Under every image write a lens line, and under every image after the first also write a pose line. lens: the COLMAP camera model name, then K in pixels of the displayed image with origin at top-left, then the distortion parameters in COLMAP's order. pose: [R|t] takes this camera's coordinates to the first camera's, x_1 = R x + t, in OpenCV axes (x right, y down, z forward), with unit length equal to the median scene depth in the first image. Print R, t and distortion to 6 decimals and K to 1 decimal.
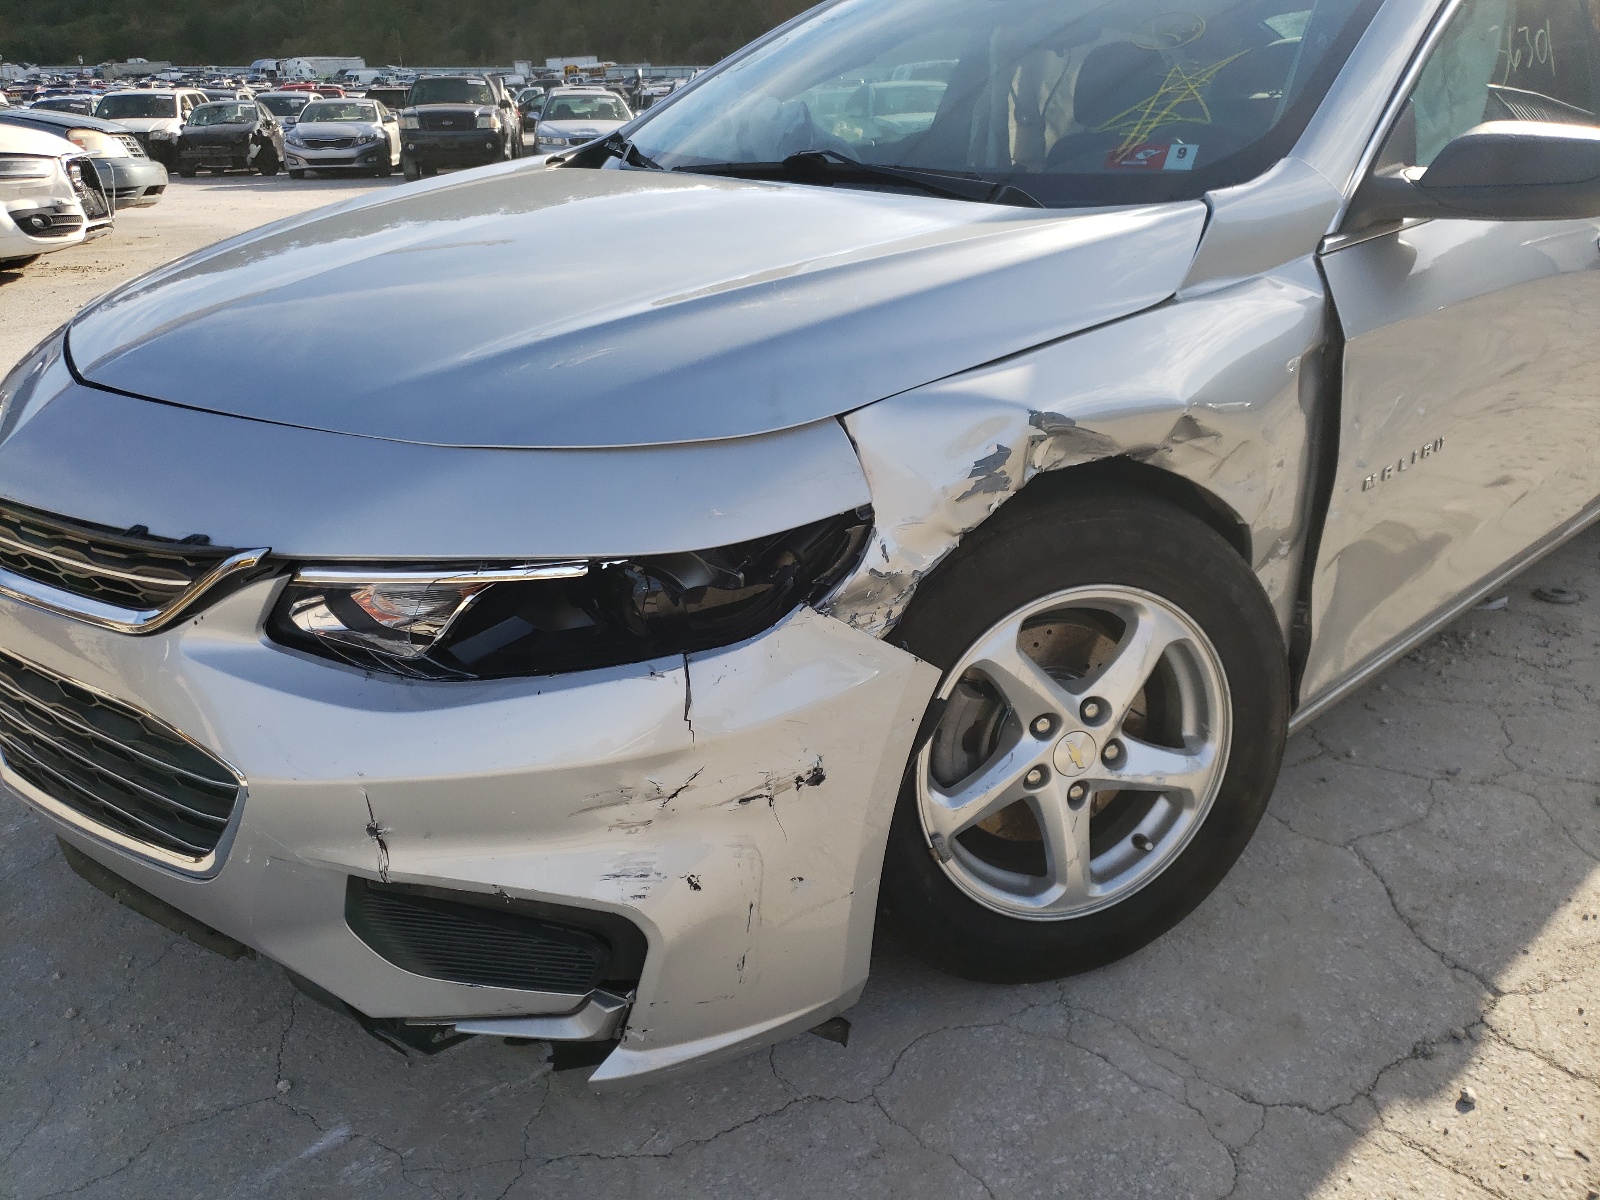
lens RADIAL K [[1198.7, 0, 793.9], [0, 1198.7, 612.5], [0, 0, 1]] dist [0.031710, -0.016637]
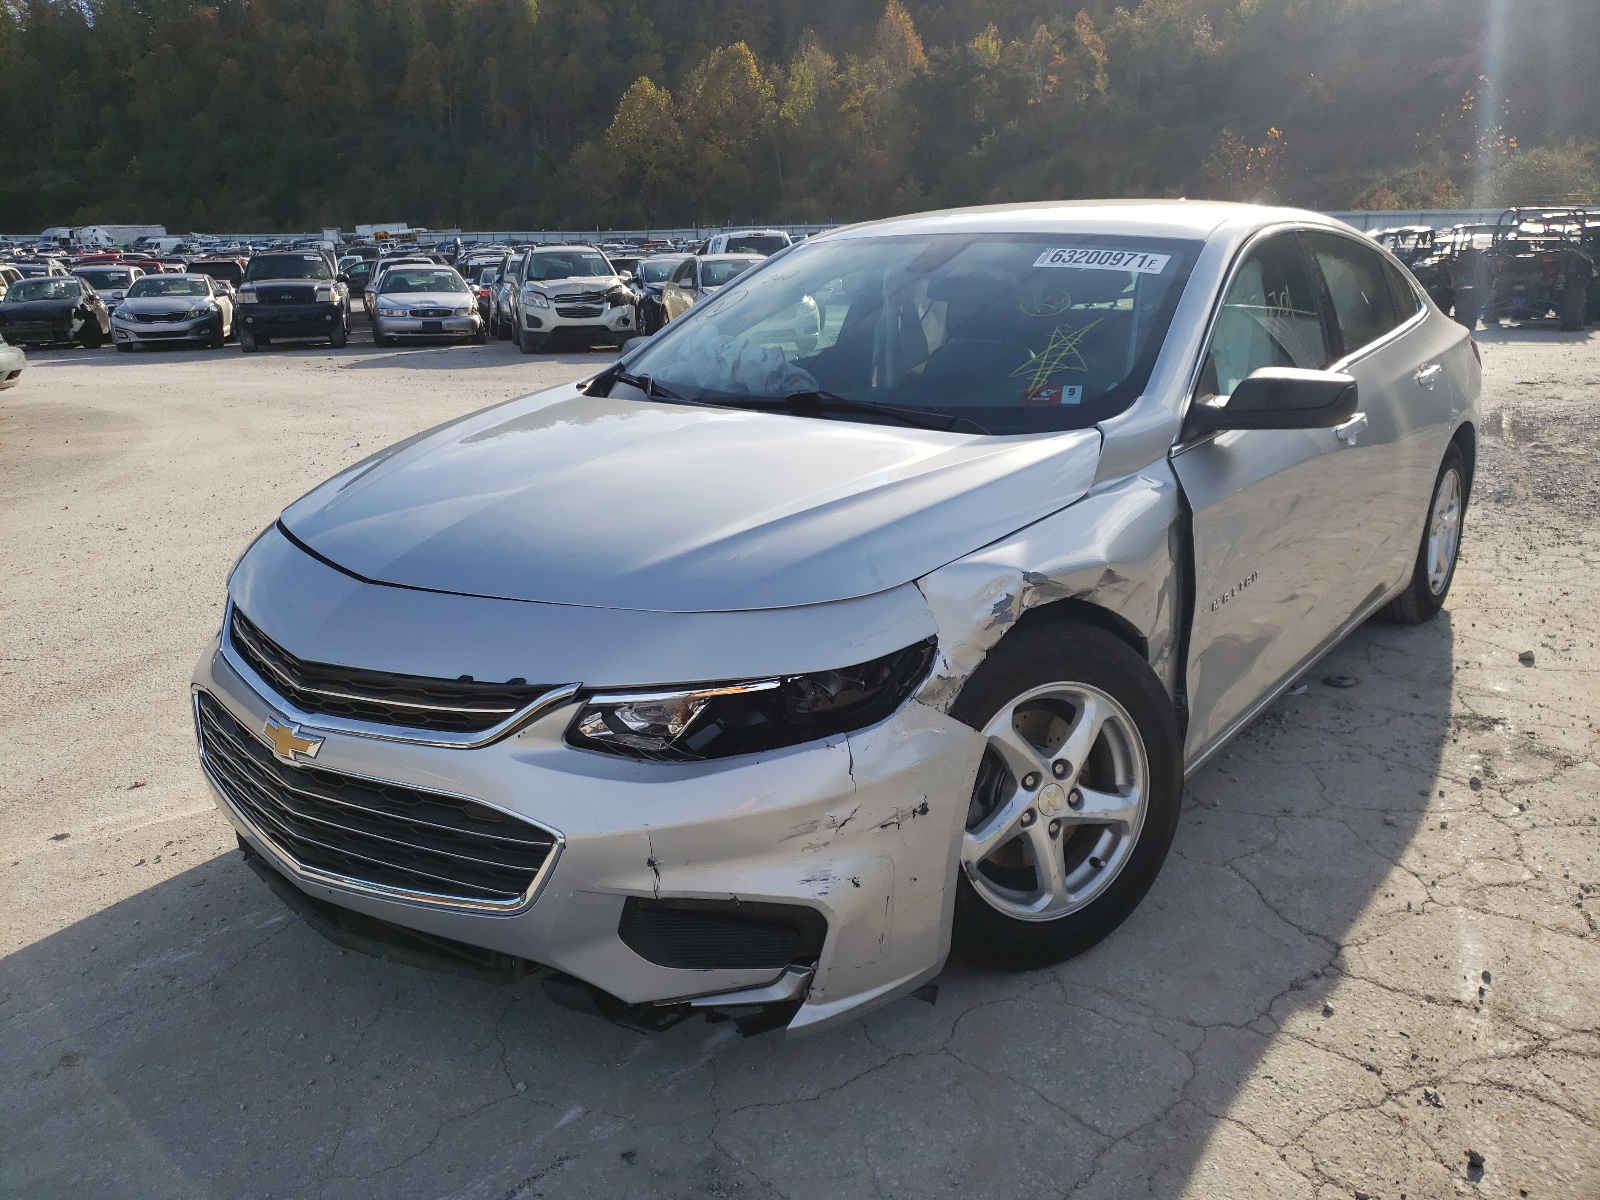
lens RADIAL K [[1198.7, 0, 802.6], [0, 1198.7, 592.8], [0, 0, 1]] dist [0.031710, -0.016637]
pose [[0.987611, -0.047288, 0.149629, -0.273687], [0.066807, 0.989491, -0.128239, 0.036817], [-0.141992, 0.136647, 0.980391, -0.423655]]
